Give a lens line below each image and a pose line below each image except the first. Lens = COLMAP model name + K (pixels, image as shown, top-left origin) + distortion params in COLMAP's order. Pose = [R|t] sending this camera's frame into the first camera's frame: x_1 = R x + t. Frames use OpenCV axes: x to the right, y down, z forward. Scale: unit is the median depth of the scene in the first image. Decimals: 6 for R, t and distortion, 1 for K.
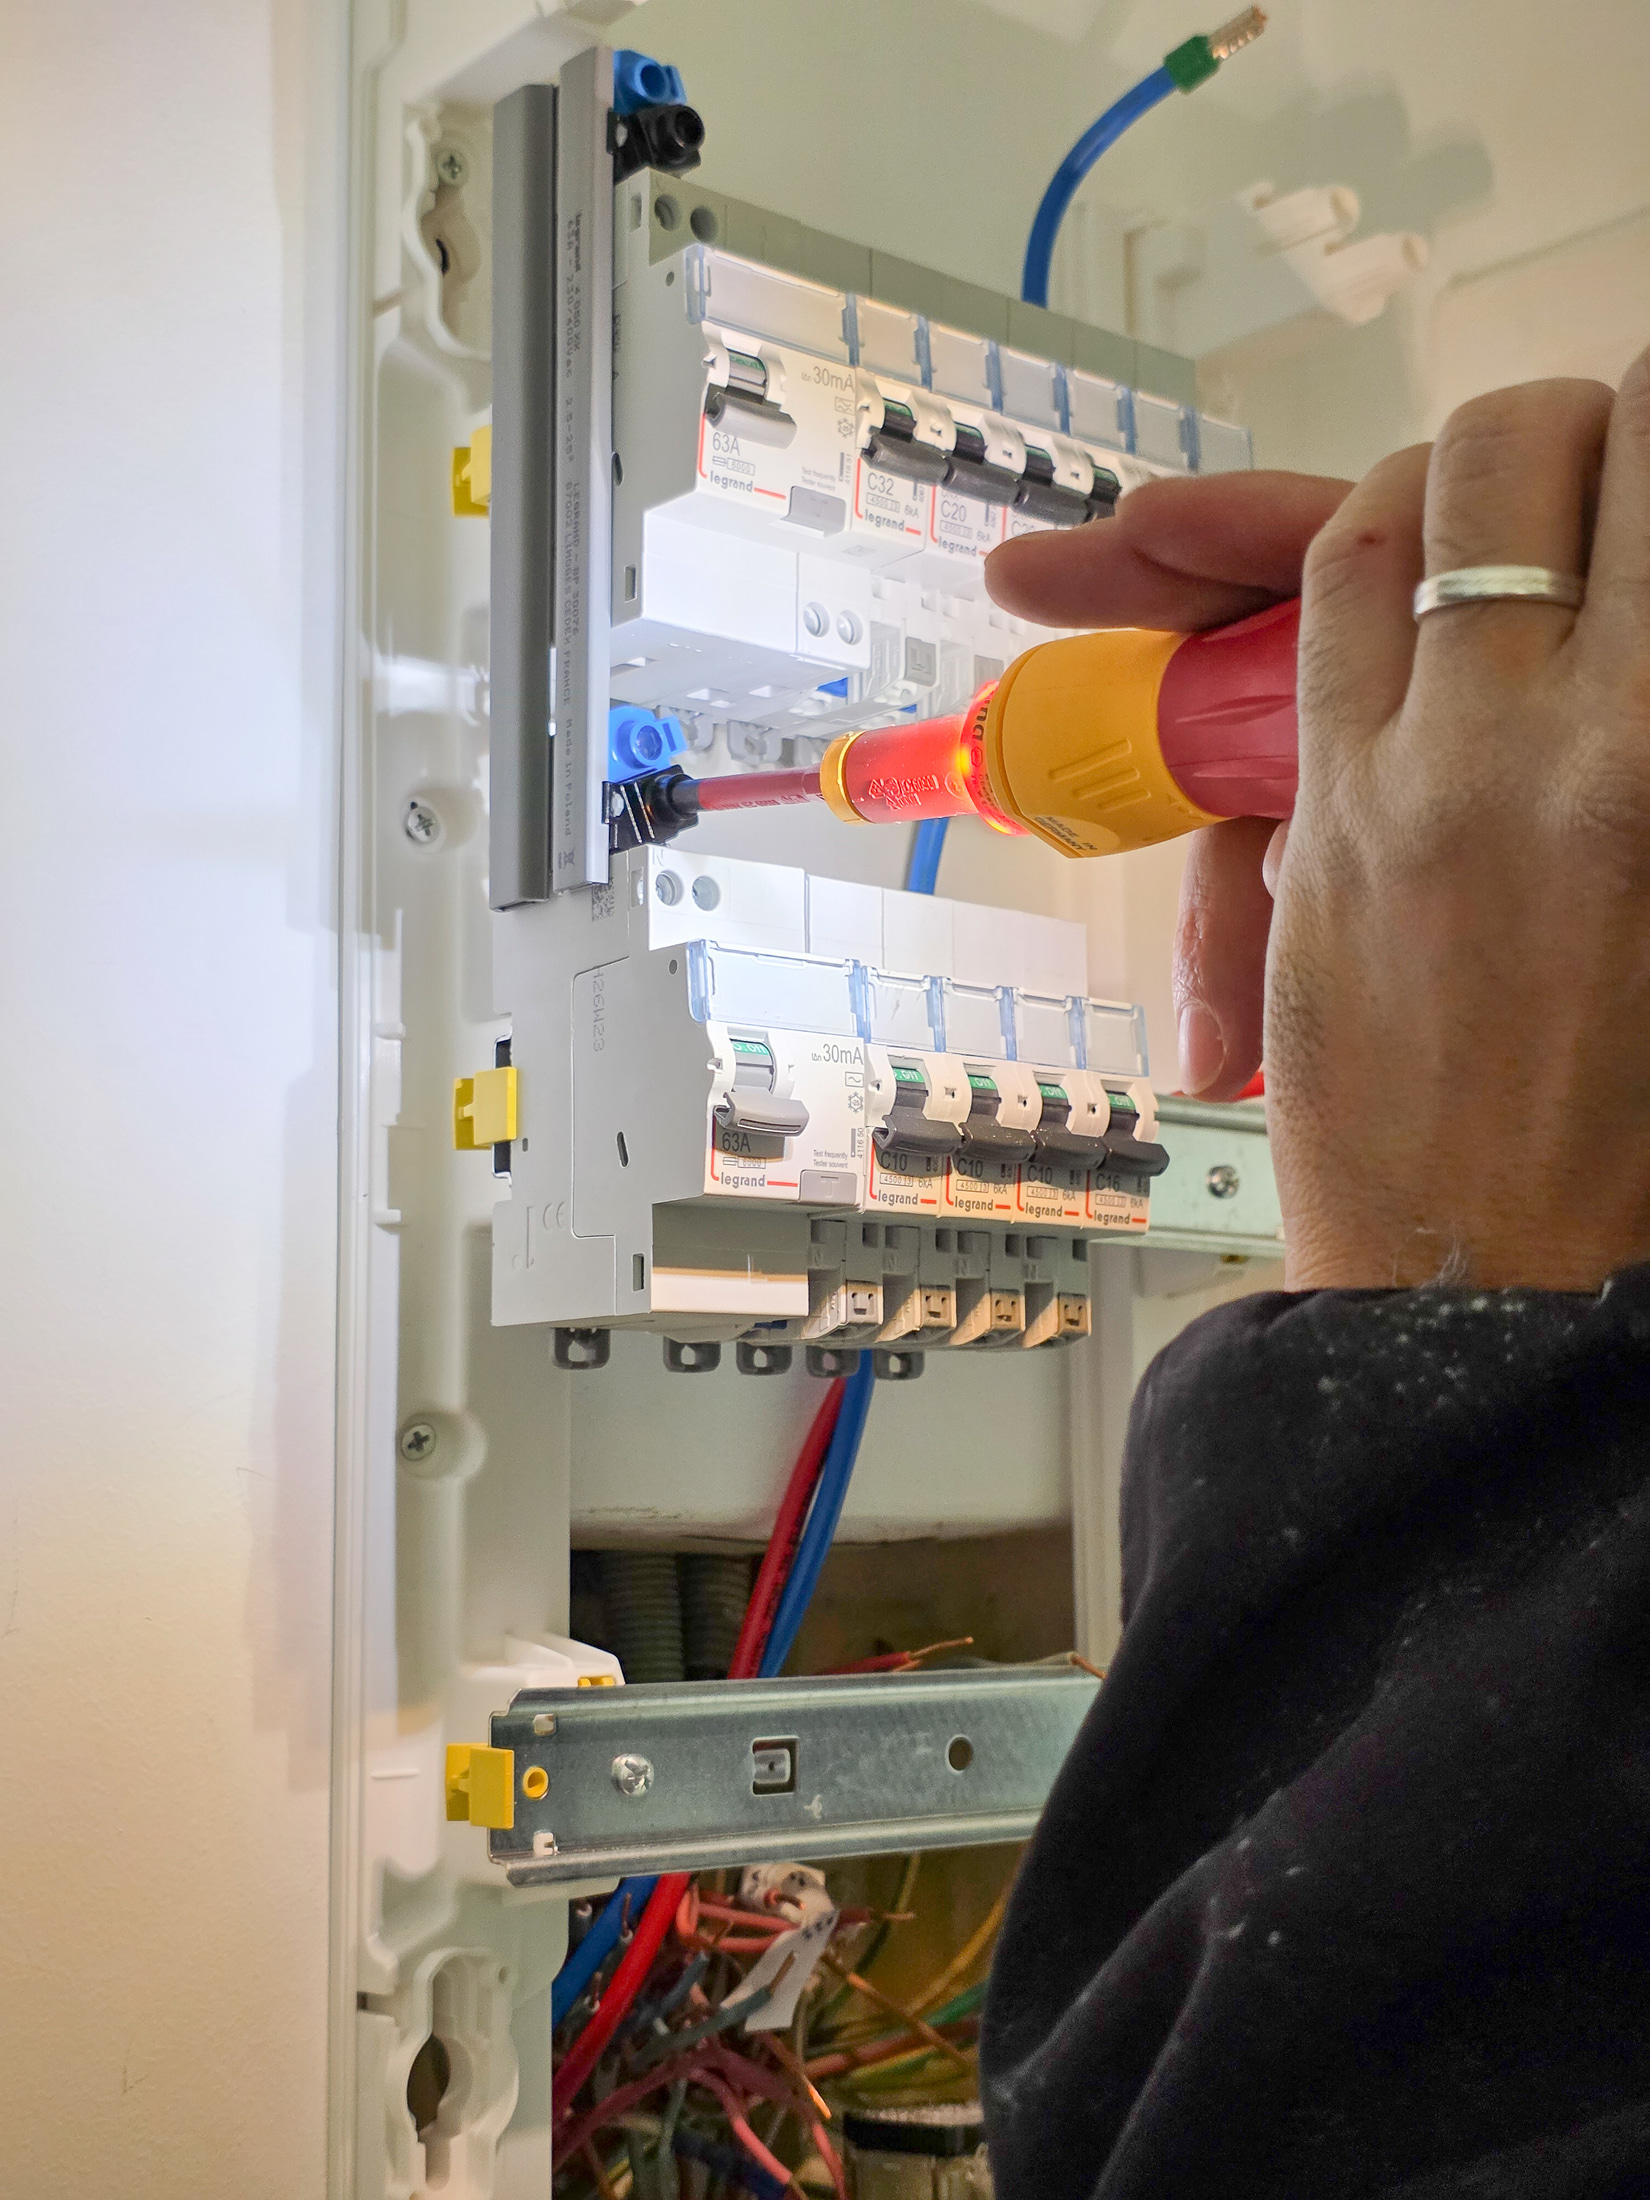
lens RADIAL K [[2955.3, 0, 825.0], [0, 2955.3, 1100.0], [0, 0, 1]] dist [0.015983, 0.074013]
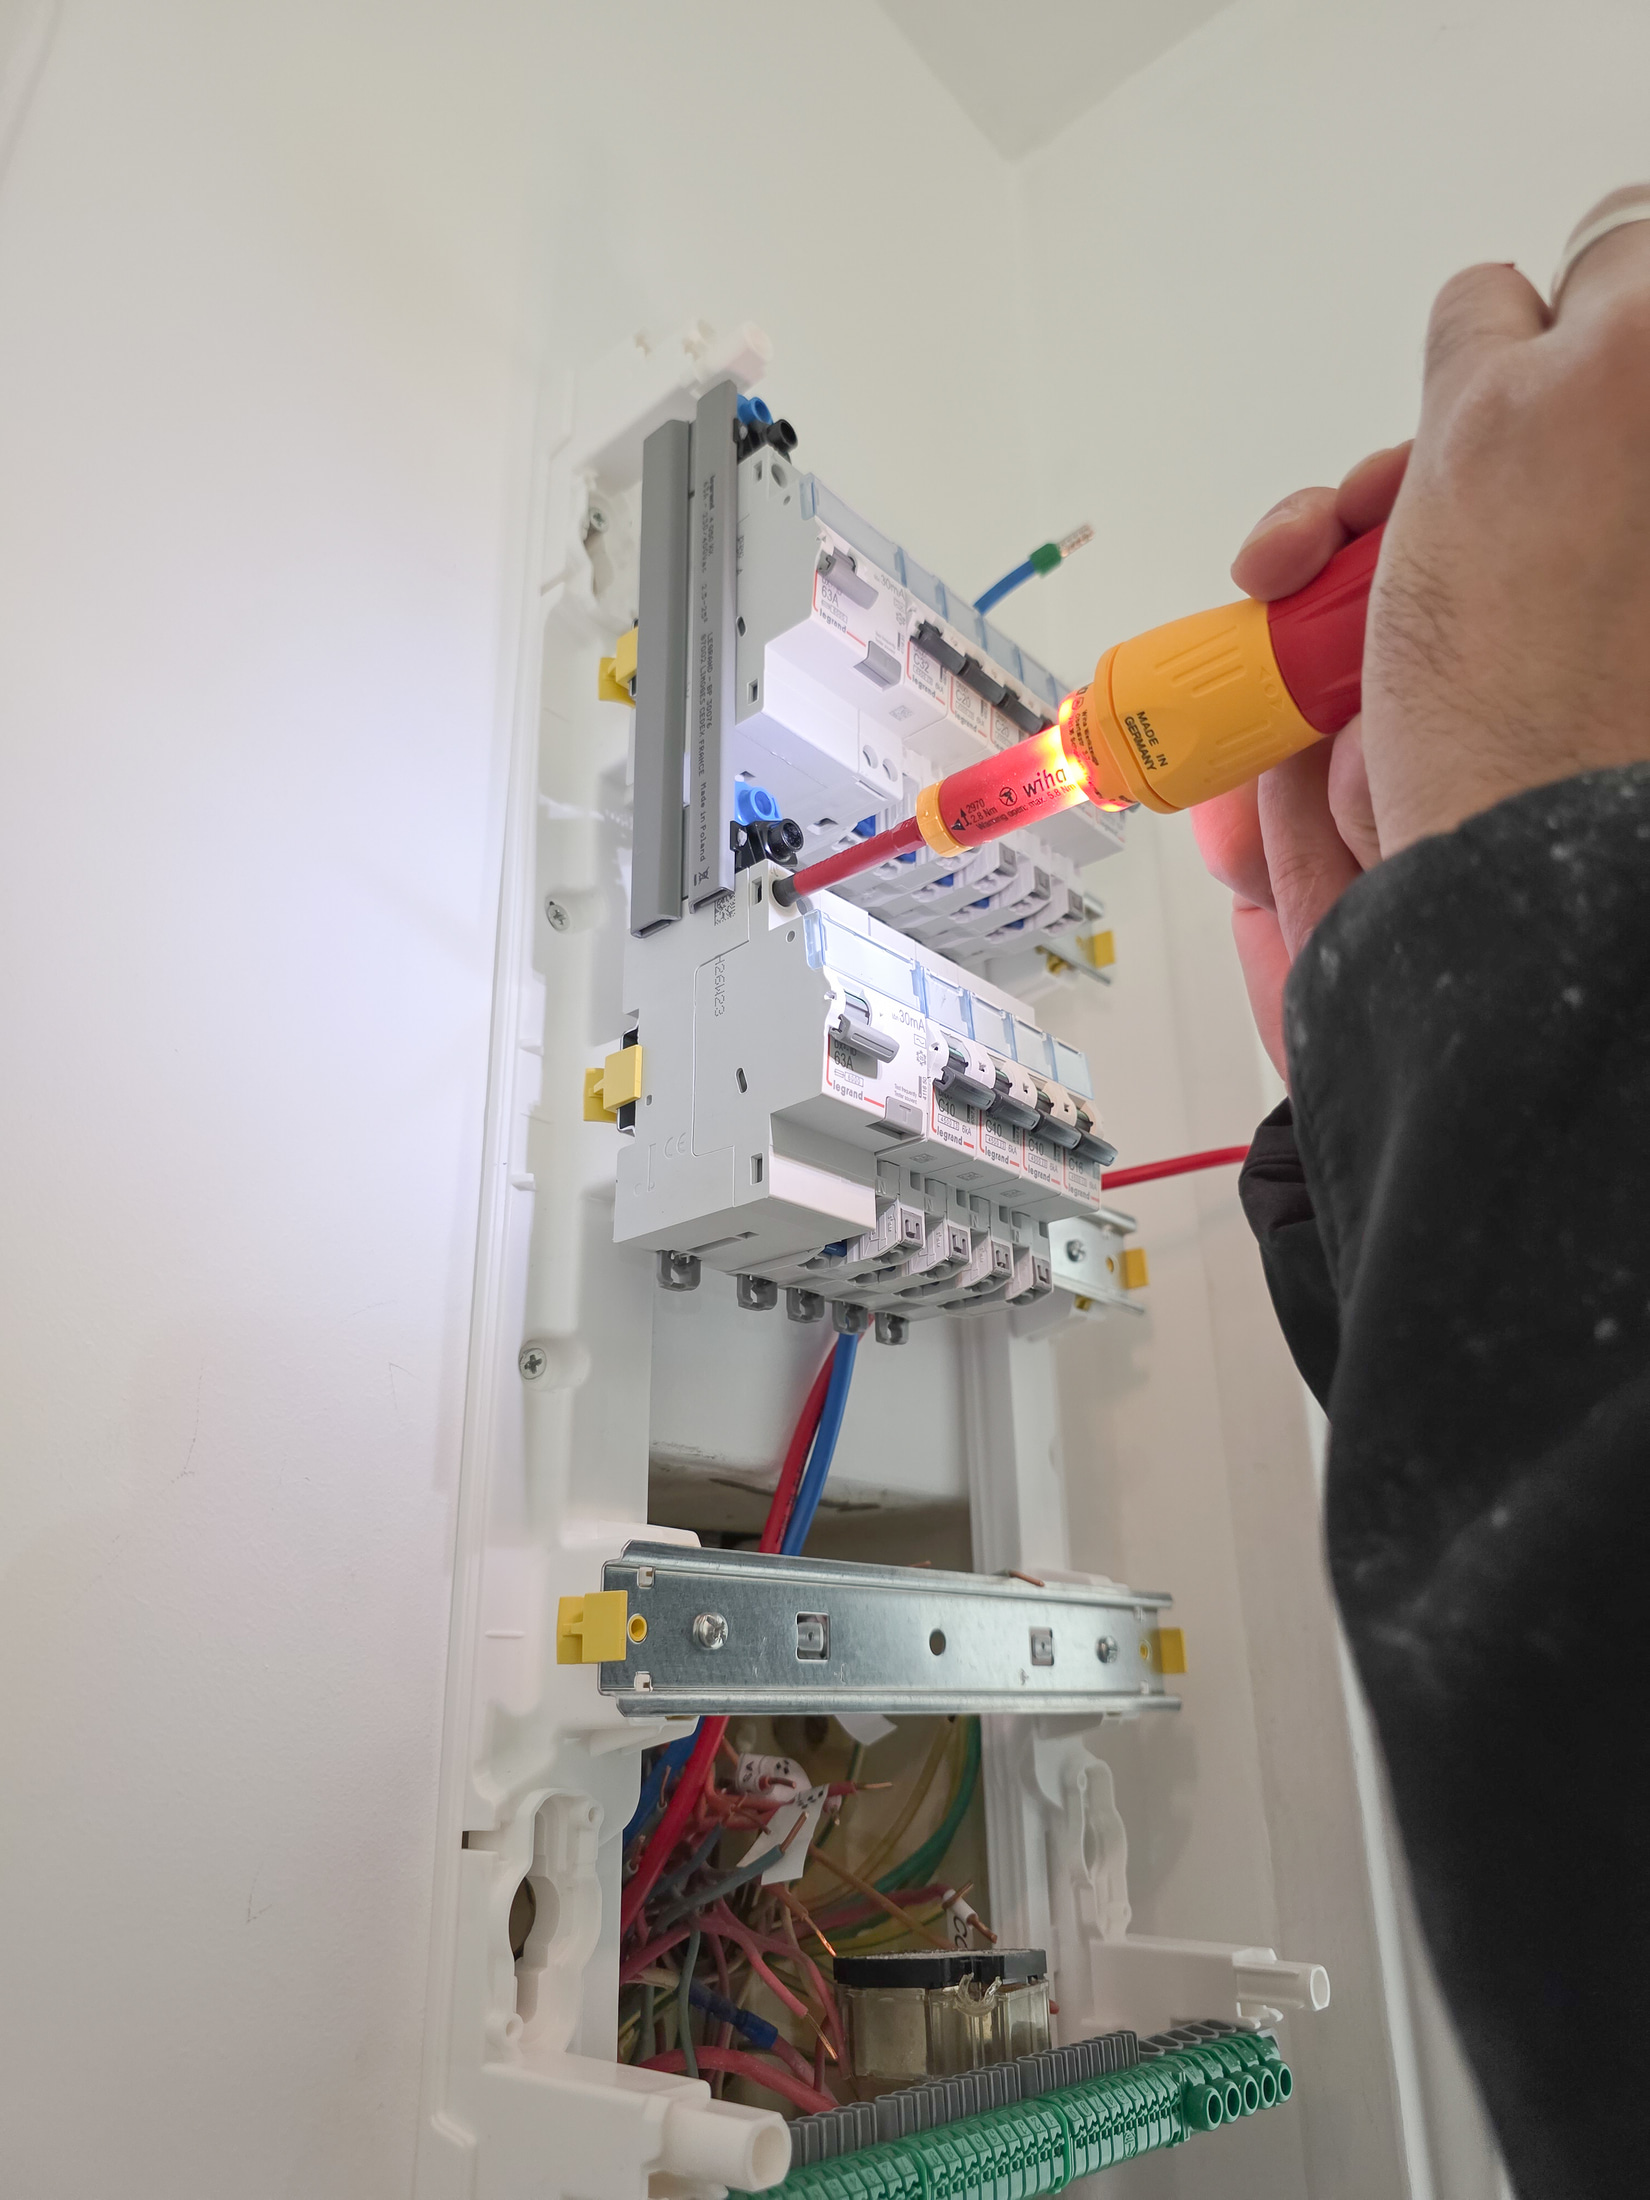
lens RADIAL K [[1488.3, 0, 825.0], [0, 1488.3, 1100.0], [0, 0, 1]] dist [-0.010137, -0.004399]
pose [[0.988884, 0.049296, 0.140282, -0.114028], [-0.012968, 0.968442, -0.248902, 0.169580], [-0.148125, 0.244316, 0.958316, 0.366895]]
